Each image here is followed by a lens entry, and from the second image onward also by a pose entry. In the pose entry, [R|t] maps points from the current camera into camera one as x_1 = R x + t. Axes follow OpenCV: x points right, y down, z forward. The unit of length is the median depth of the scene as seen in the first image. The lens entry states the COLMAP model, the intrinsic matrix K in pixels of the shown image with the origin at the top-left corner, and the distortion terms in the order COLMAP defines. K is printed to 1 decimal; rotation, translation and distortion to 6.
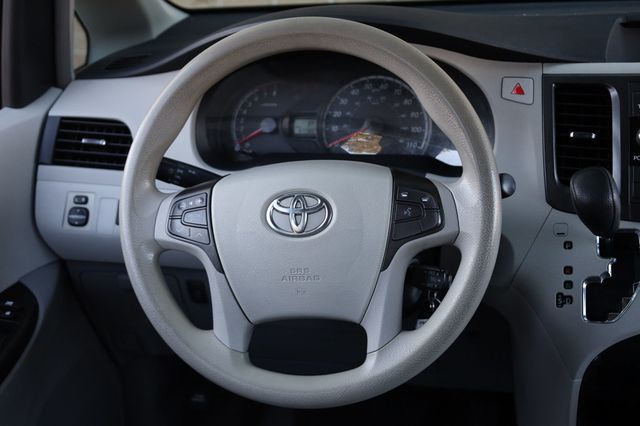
lens RADIAL K [[843.9, 0, 320.0], [0, 843.9, 213.0], [0, 0, 1]] dist [-0.018694, -0.038396]
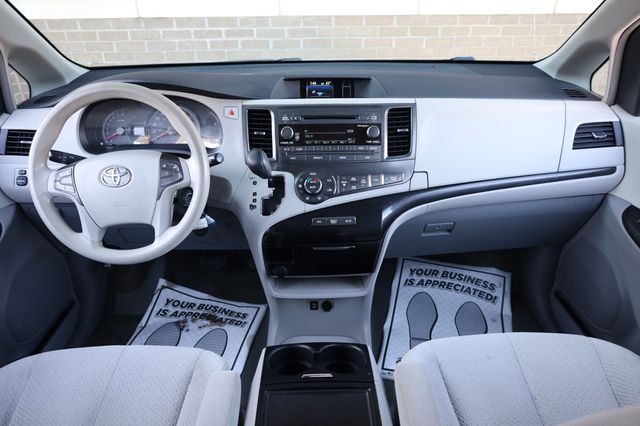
lens RADIAL K [[432.4, 0, 320.0], [0, 432.4, 213.0], [0, 0, 1]] dist [-0.001959, -0.004719]
pose [[0.975709, -0.070155, 0.207535, 0.218814], [0.045393, 0.991521, 0.121760, -0.015322], [-0.214318, -0.109381, 0.970620, -0.171125]]
